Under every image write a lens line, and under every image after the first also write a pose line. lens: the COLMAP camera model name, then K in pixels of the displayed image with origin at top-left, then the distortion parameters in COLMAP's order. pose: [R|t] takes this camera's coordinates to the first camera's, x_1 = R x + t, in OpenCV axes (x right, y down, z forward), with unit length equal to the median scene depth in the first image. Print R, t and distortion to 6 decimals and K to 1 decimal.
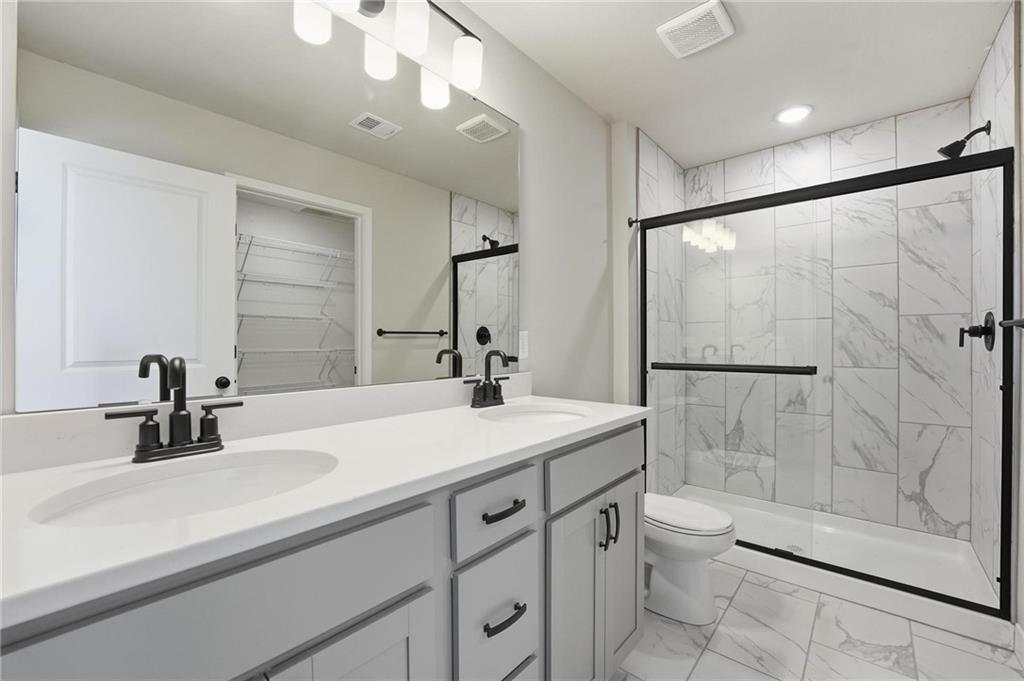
lens RADIAL K [[423.9, 0, 504.6], [0, 423.9, 346.5], [0, 0, 1]] dist [-0.024591, 0.001987]
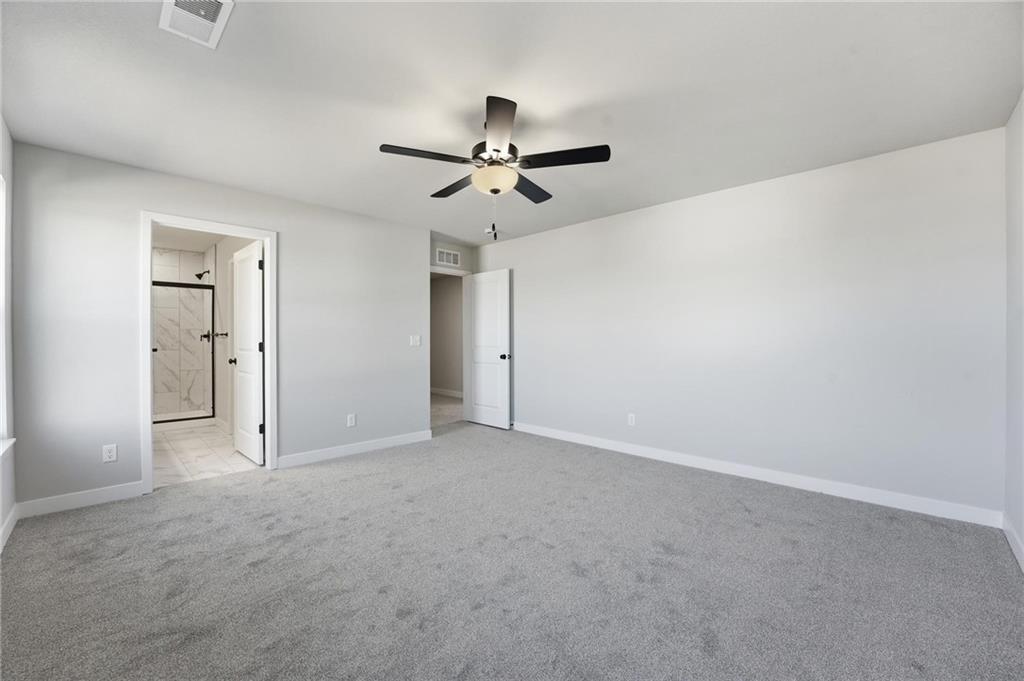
lens RADIAL K [[423.9, 0, 509.4], [0, 423.9, 341.0], [0, 0, 1]] dist [-0.024591, 0.001987]
pose [[0.083692, -0.002090, 0.996489, -1.484913], [0.003732, 0.999991, 0.001784, 0.001360], [-0.996485, 0.003570, 0.083699, -1.273471]]
